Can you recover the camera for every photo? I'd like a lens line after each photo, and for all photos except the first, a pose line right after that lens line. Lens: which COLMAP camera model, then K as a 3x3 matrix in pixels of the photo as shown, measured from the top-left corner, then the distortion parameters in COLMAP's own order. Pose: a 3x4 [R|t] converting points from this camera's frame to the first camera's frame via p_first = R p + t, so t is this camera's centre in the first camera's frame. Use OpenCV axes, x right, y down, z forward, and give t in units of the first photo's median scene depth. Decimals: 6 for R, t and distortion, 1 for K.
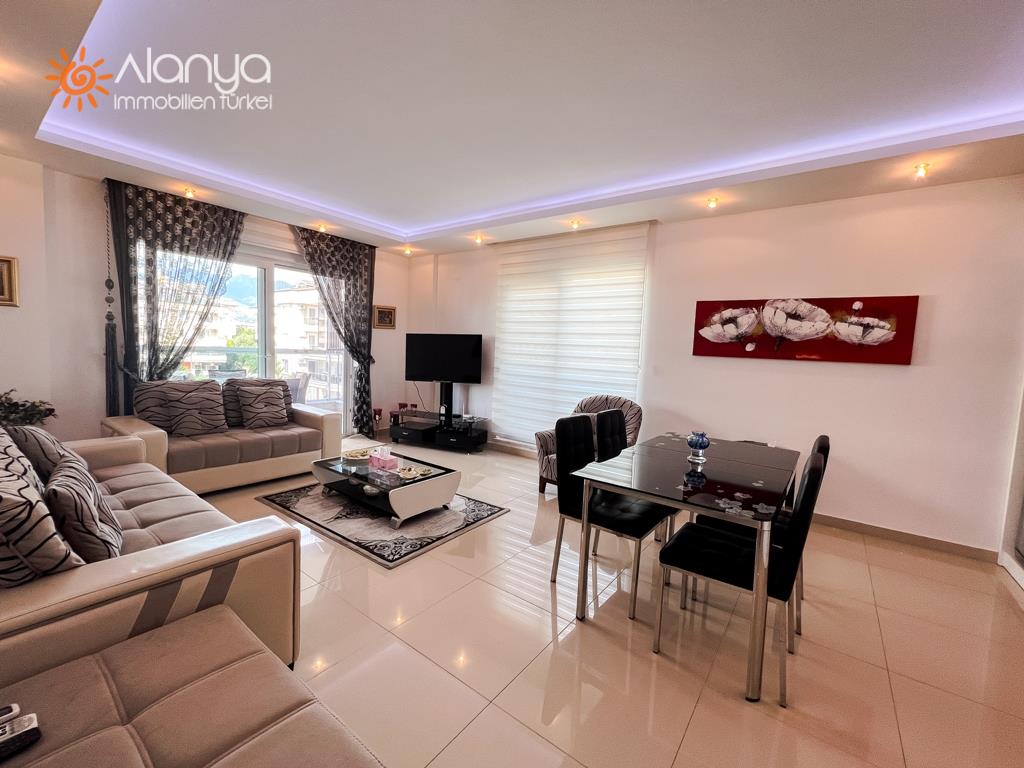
lens RADIAL K [[420.9, 0, 511.5], [0, 420.9, 380.4], [0, 0, 1]] dist [-0.000040, 0.000327]
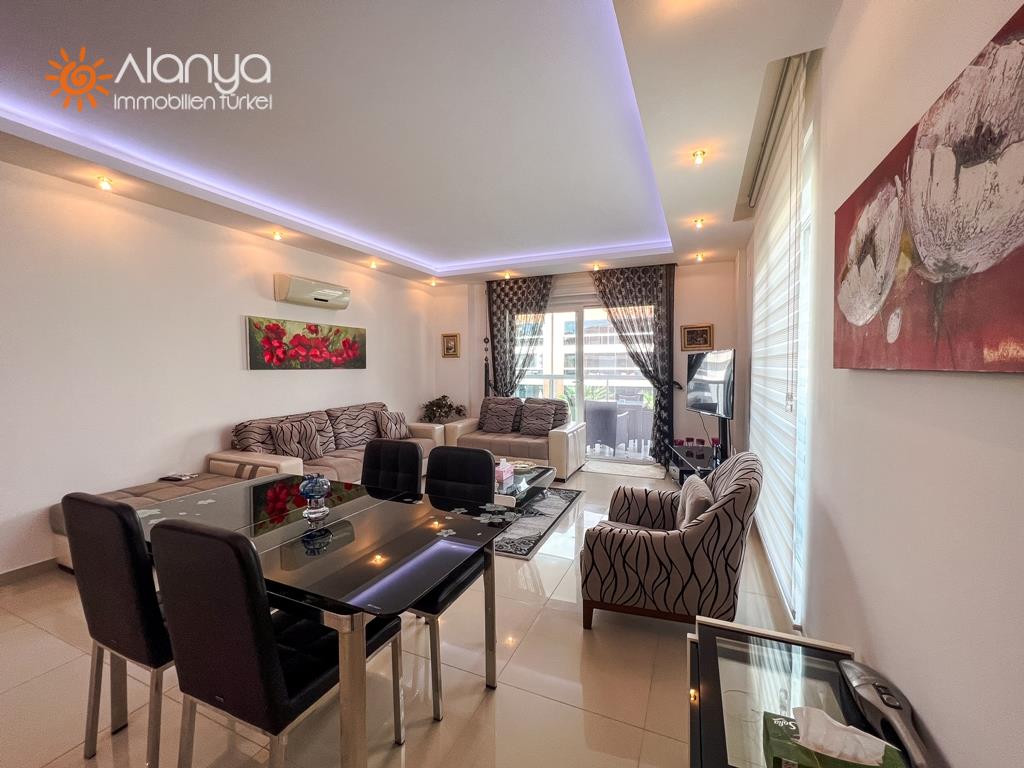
lens RADIAL K [[420.9, 0, 515.6], [0, 420.9, 383.8], [0, 0, 1]] dist [-0.000040, 0.000327]
pose [[0.235006, -0.002960, -0.971989, 0.722997], [-0.059394, 0.998083, -0.017399, -0.025066], [0.970178, 0.061819, 0.234380, 0.675767]]
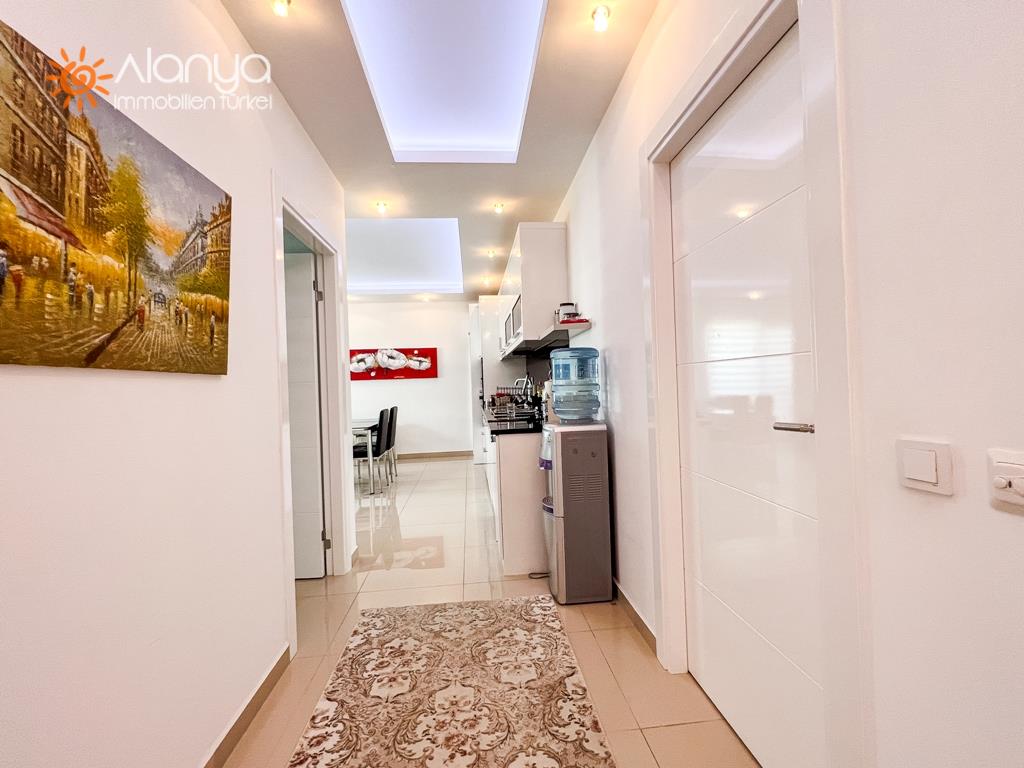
lens RADIAL K [[420.9, 0, 510.9], [0, 420.9, 380.6], [0, 0, 1]] dist [-0.000040, 0.000327]
pose [[0.715715, -0.060156, 0.695797, -0.275966], [0.123872, 0.991422, -0.041703, 0.096145], [-0.687319, 0.116037, 0.717027, -0.704503]]
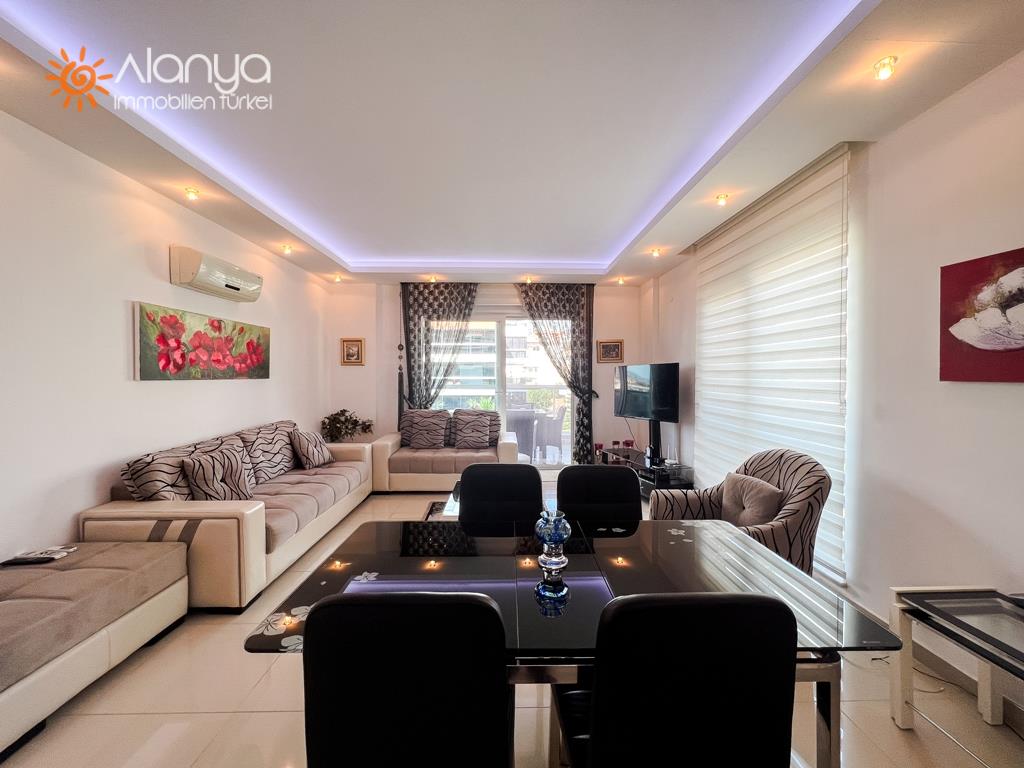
lens RADIAL K [[420.9, 0, 515.4], [0, 420.9, 381.3], [0, 0, 1]] dist [-0.000040, 0.000327]
pose [[0.624262, -0.029906, -0.780642, 0.512289], [-0.033651, 0.997310, -0.065116, -0.012466], [0.780490, 0.066919, 0.621577, 0.339930]]
